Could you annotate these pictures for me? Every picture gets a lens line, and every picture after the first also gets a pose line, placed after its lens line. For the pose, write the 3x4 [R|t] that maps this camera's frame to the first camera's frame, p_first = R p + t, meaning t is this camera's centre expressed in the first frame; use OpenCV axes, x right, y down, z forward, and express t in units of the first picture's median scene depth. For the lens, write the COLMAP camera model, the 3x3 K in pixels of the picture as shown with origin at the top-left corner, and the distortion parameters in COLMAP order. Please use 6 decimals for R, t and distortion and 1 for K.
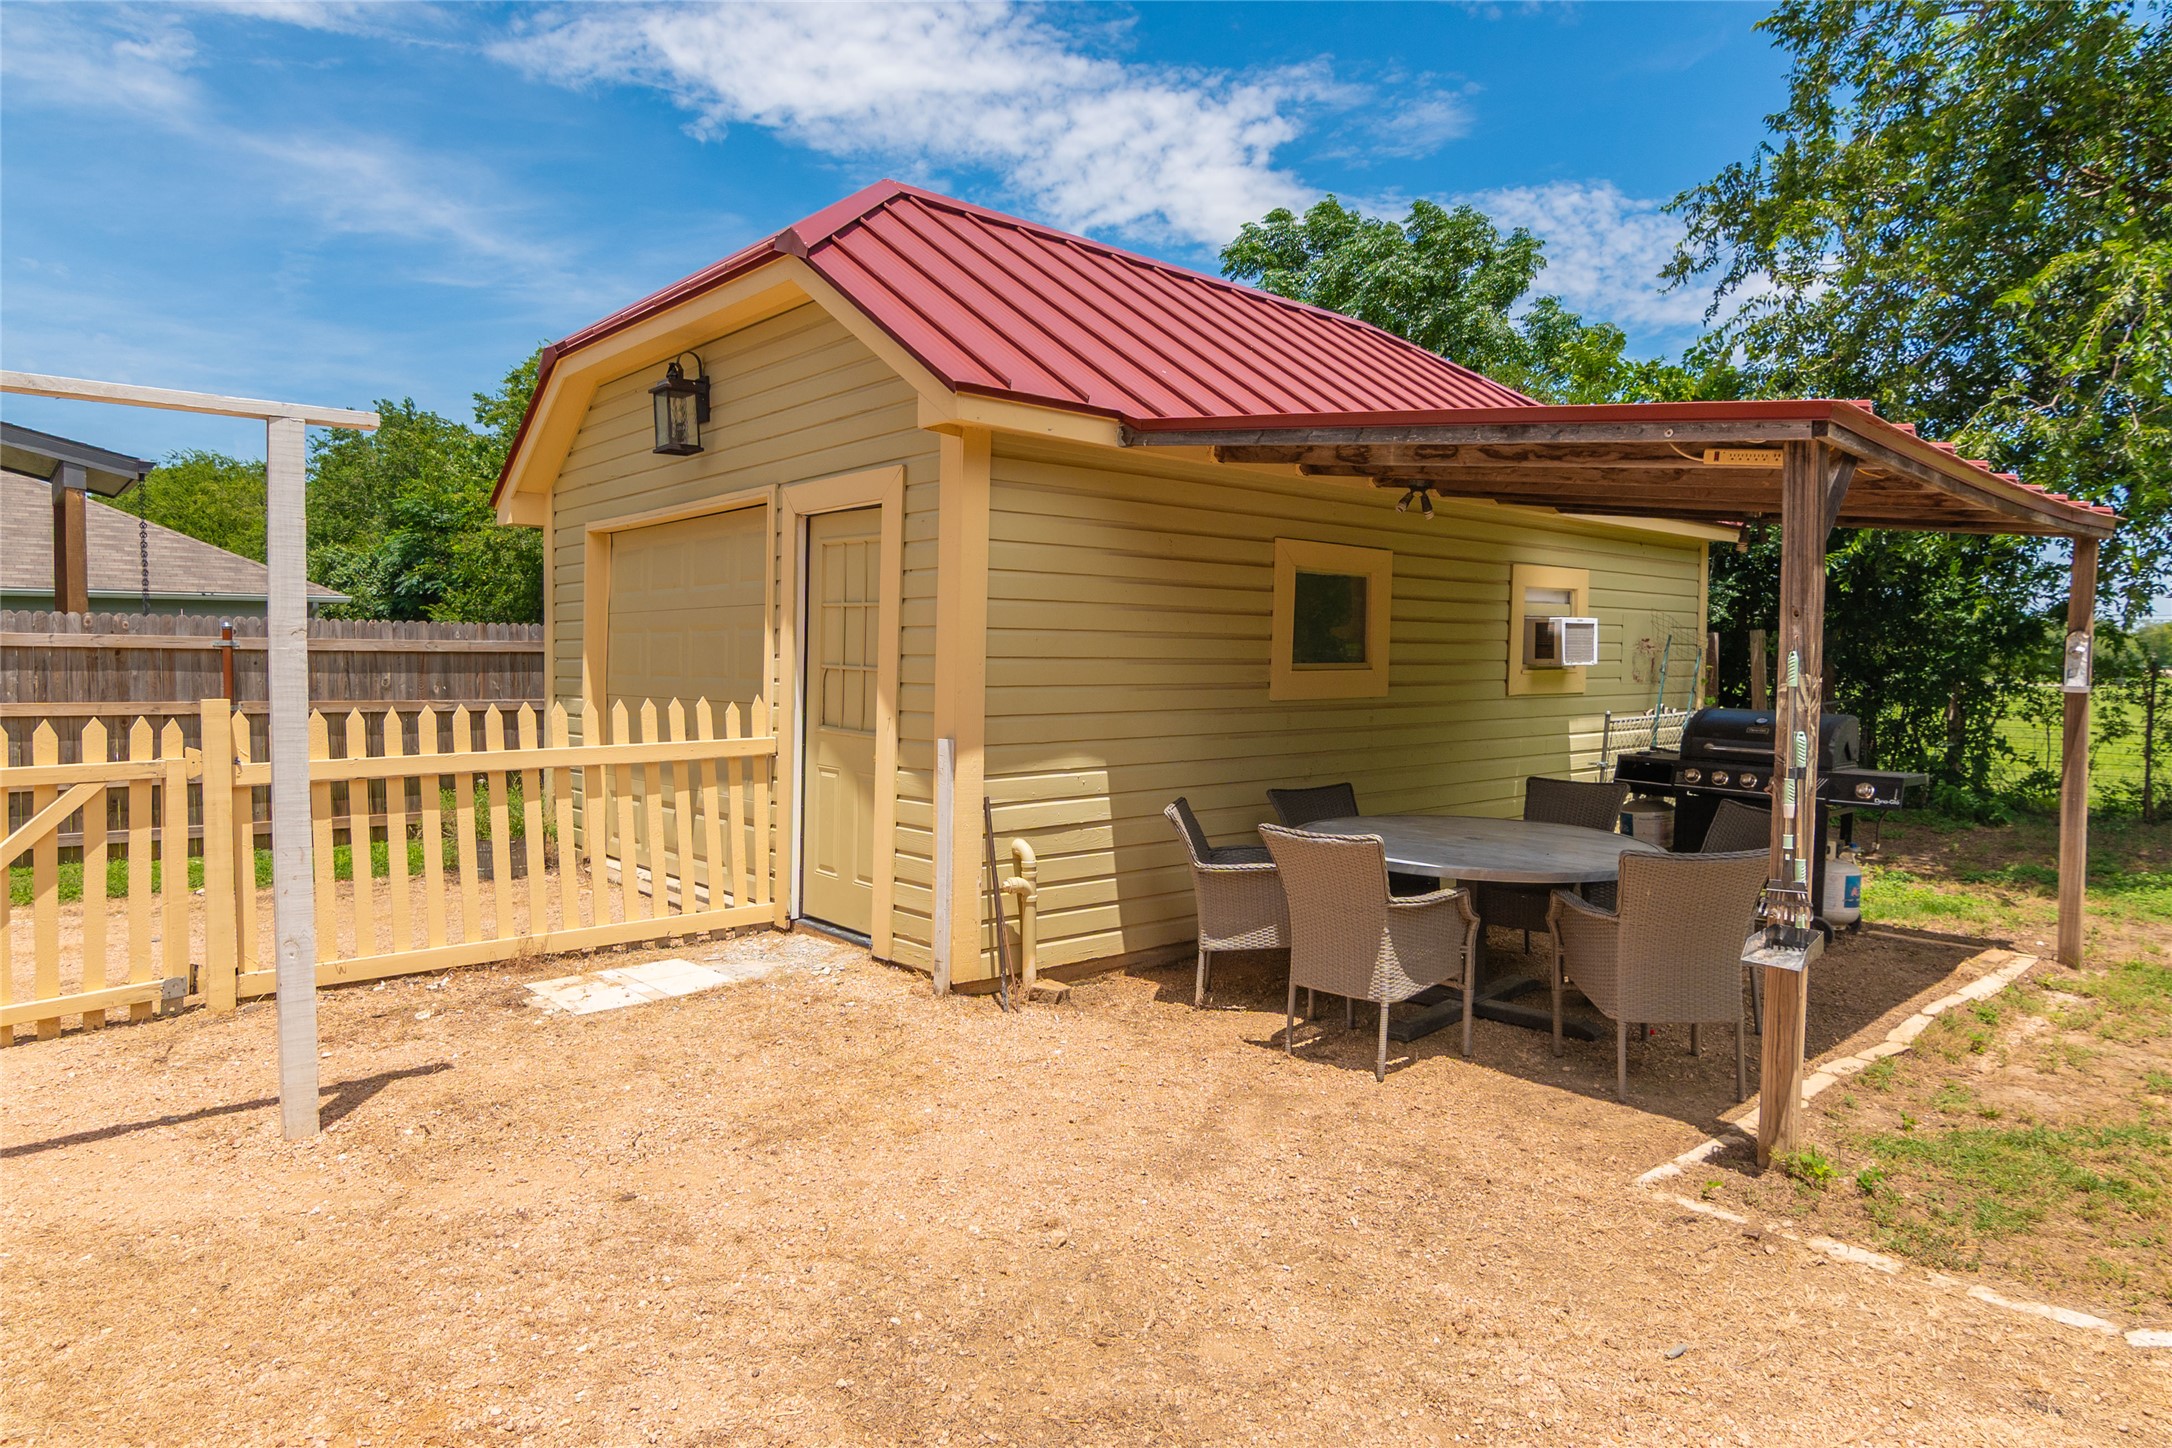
lens RADIAL K [[1273.1, 0, 1086.0], [0, 1273.1, 724.0], [0, 0, 1]] dist [-0.000500, 0.001088]
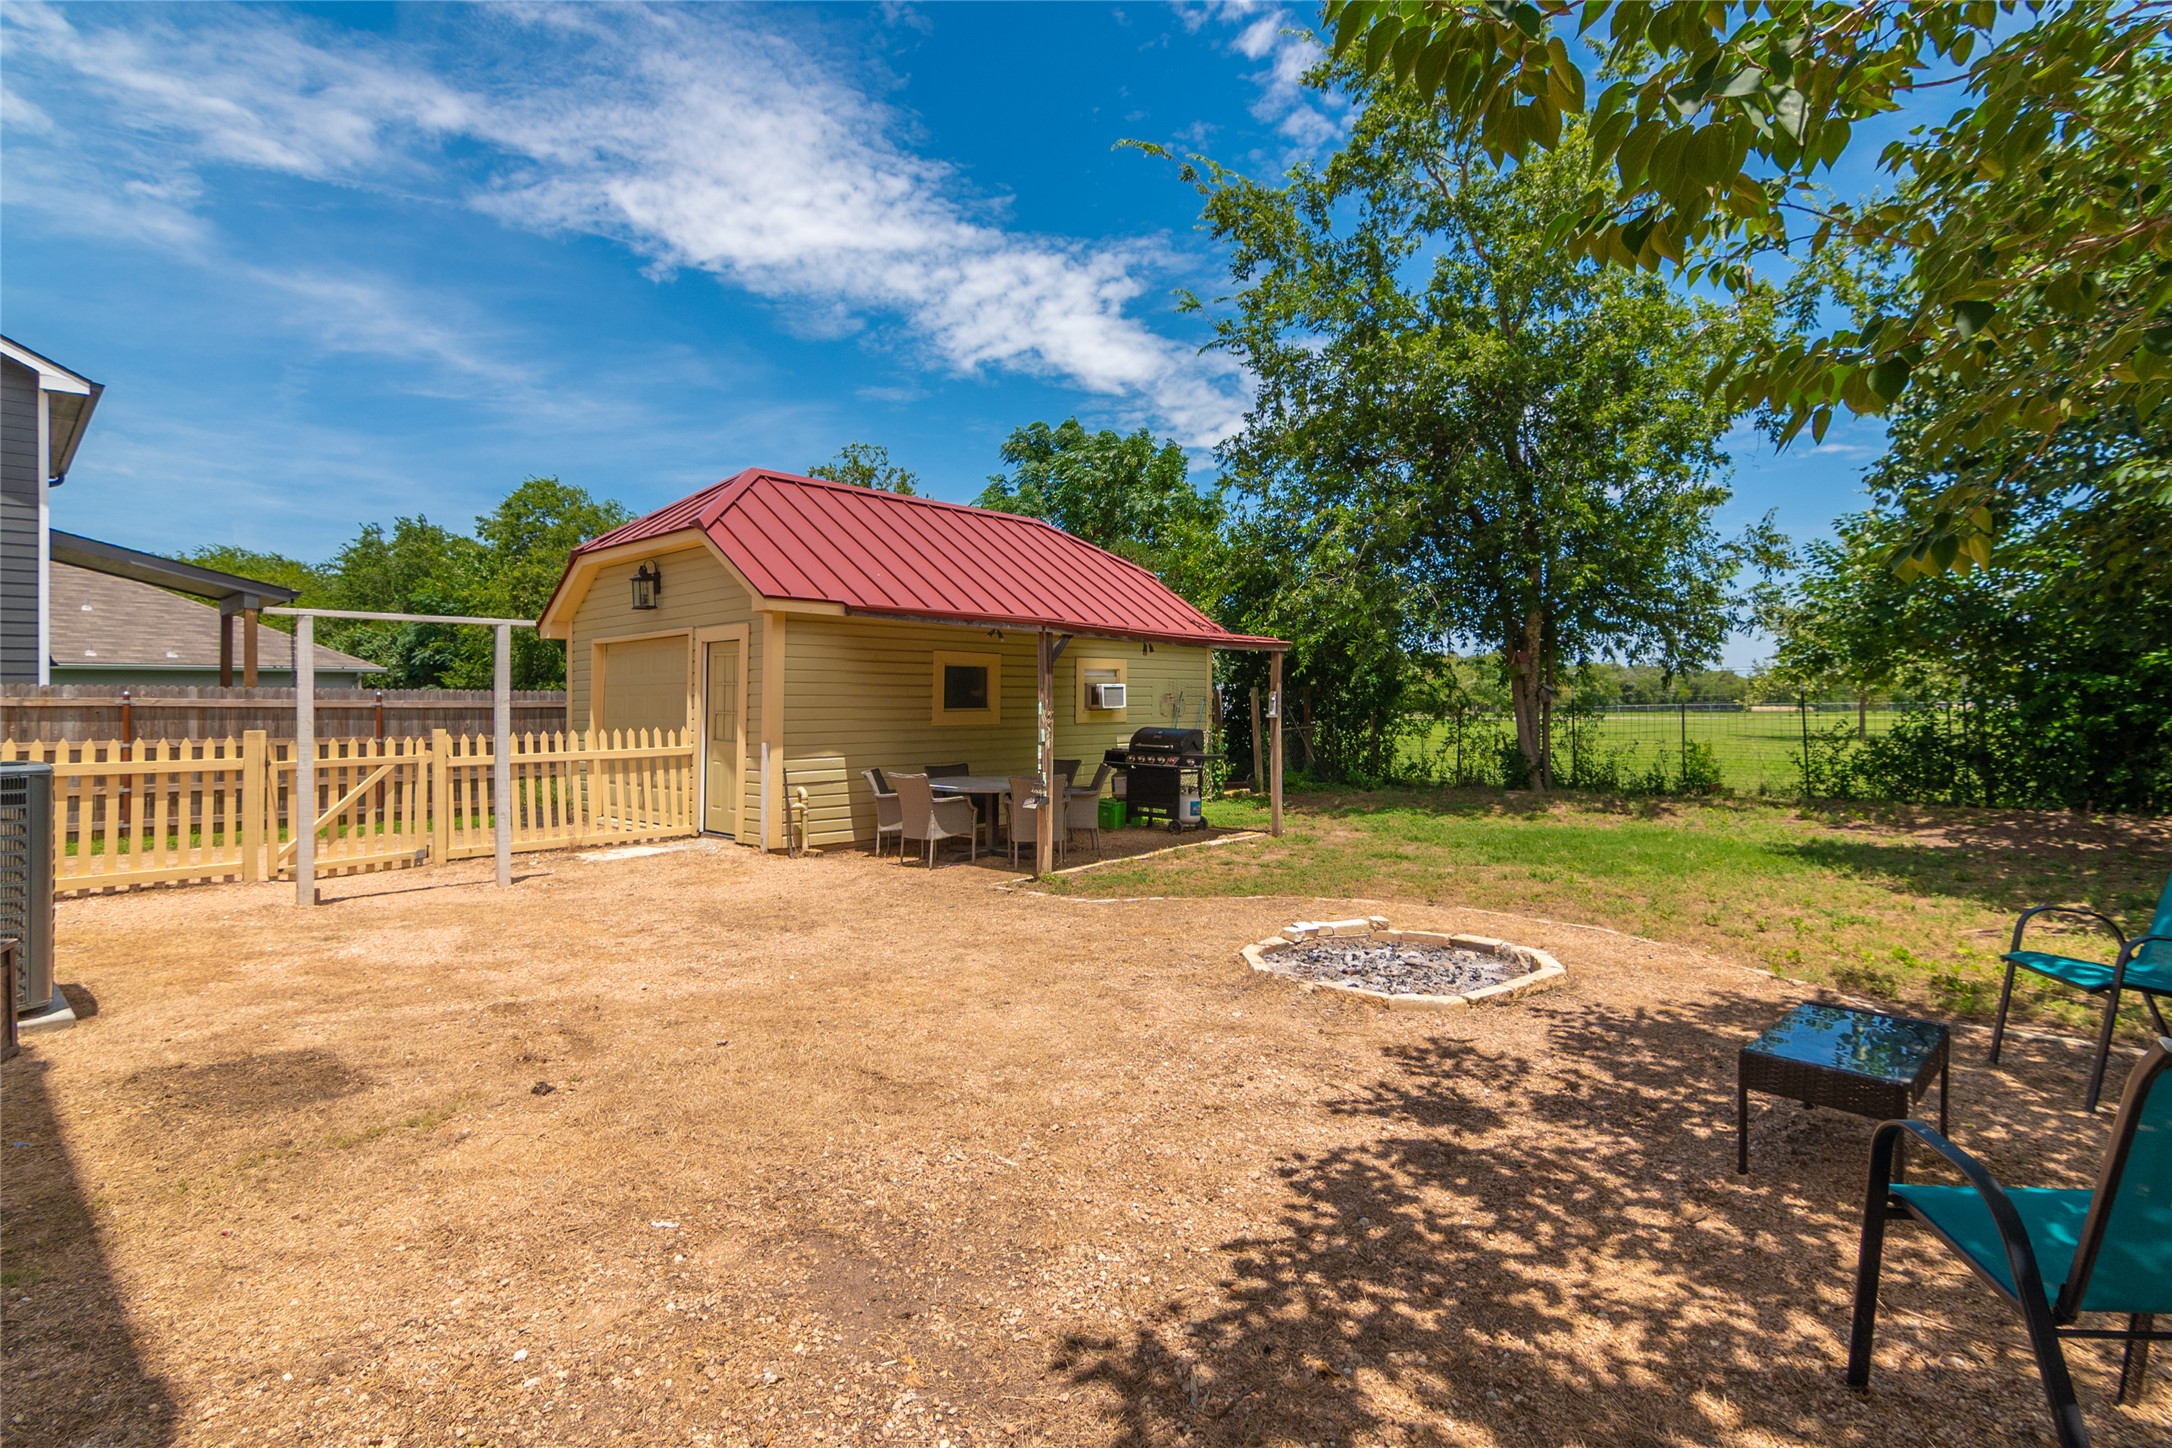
lens RADIAL K [[1047.0, 0, 1079.9], [0, 1047.0, 710.6], [0, 0, 1]] dist [-0.005336, -0.001654]
pose [[0.995466, -0.011149, 0.094466, 0.246452], [0.015698, 0.998746, -0.047550, 0.046636], [-0.093817, 0.048817, 0.994392, -0.834485]]
